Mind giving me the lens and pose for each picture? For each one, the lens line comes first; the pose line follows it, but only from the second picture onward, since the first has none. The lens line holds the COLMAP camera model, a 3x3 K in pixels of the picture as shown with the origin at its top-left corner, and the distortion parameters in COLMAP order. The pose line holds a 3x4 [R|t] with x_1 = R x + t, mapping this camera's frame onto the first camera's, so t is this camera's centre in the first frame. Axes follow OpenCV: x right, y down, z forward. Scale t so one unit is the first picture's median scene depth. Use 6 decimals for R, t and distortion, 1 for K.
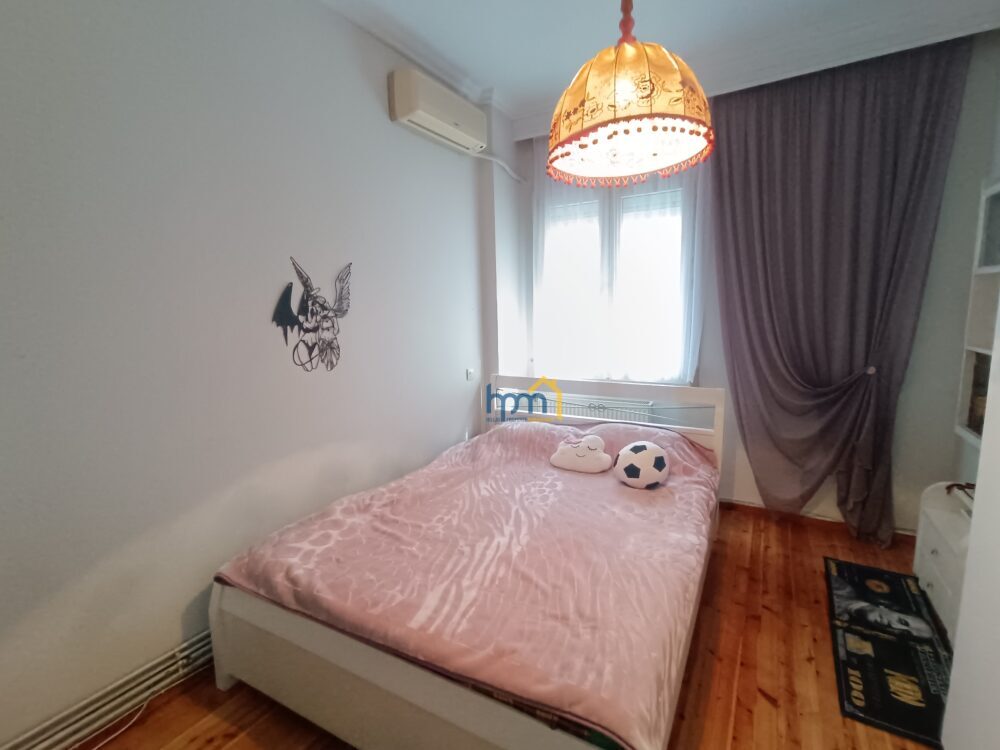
lens RADIAL K [[449.7, 0, 500.9], [0, 449.7, 371.9], [0, 0, 1]] dist [-0.009491, 0.003389]
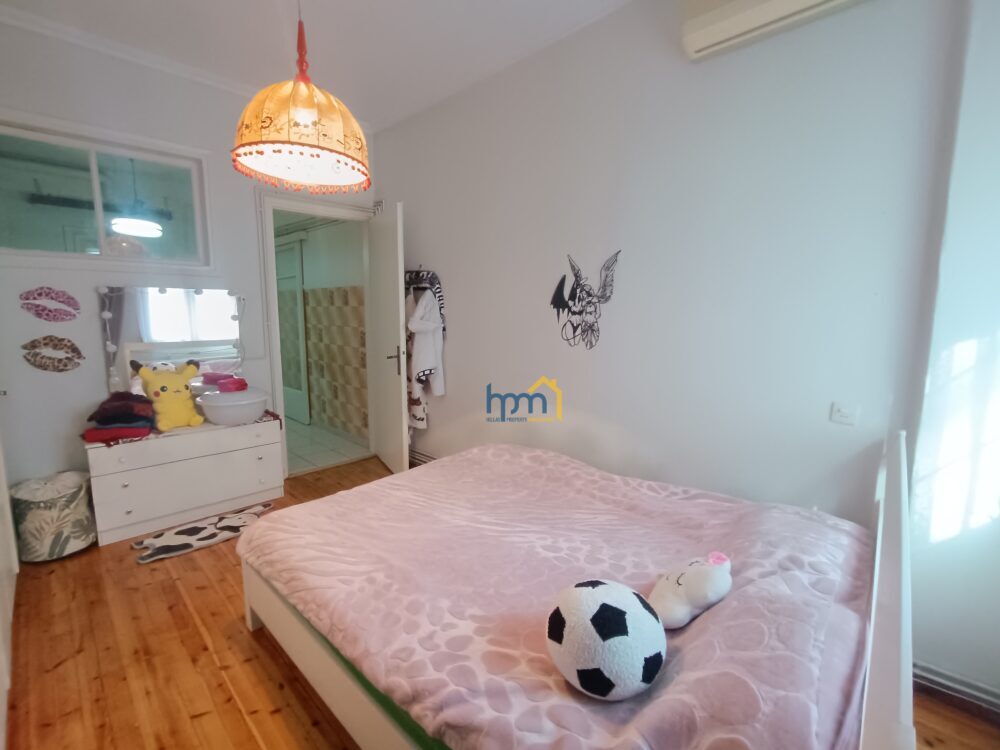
lens RADIAL K [[454.4, 0, 499.0], [0, 454.4, 370.7], [0, 0, 1]] dist [-0.019518, 0.010270]
pose [[-0.221295, 0.150341, -0.963549, 0.832164], [-0.132812, 0.974194, 0.182504, -0.136688], [0.966121, 0.168358, -0.195617, 1.059911]]
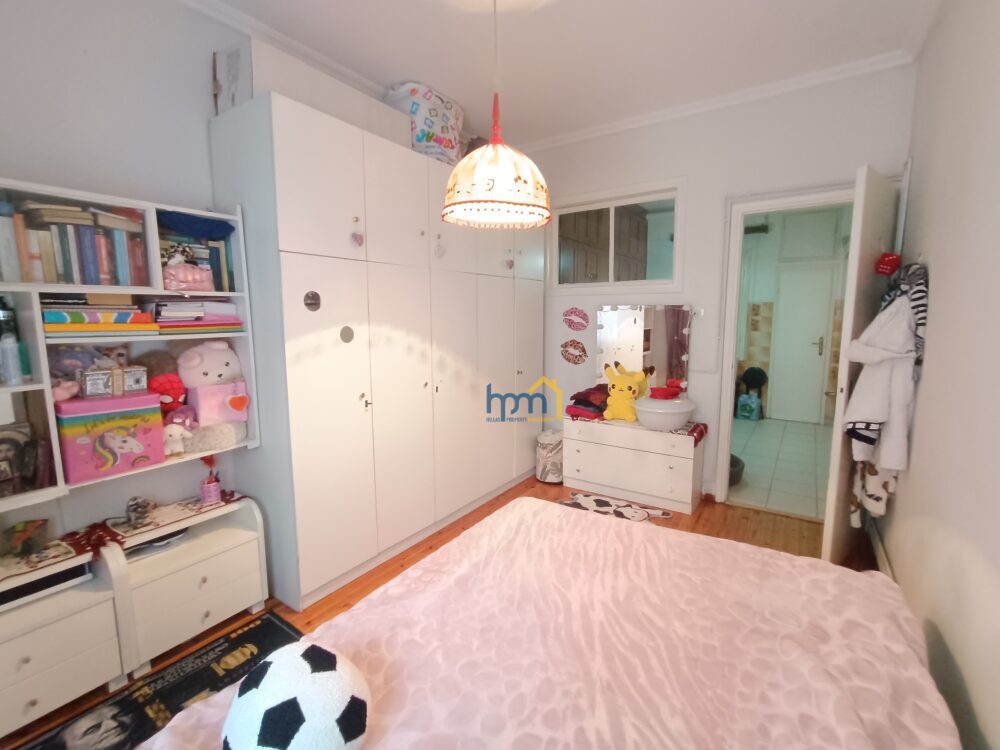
lens RADIAL K [[454.4, 0, 499.0], [0, 454.4, 370.7], [0, 0, 1]] dist [-0.019518, 0.010270]
pose [[-0.998473, 0.025739, 0.048888, 0.120417], [0.037541, 0.965273, 0.258533, -0.215413], [-0.040536, 0.259973, -0.964765, 1.472694]]
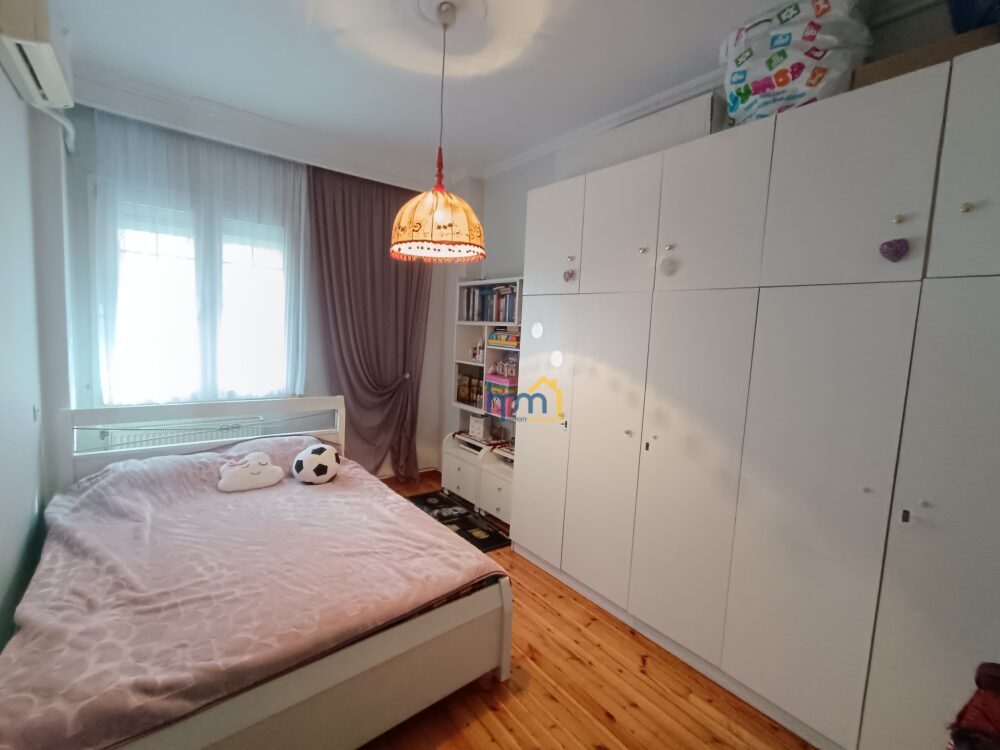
lens RADIAL K [[449.7, 0, 500.9], [0, 449.7, 371.9], [0, 0, 1]] dist [-0.009491, 0.003389]
pose [[0.350972, -0.042291, 0.935430, -0.697154], [0.067942, 0.997497, 0.019605, -0.032136], [-0.933918, 0.056674, 0.352967, 0.126856]]
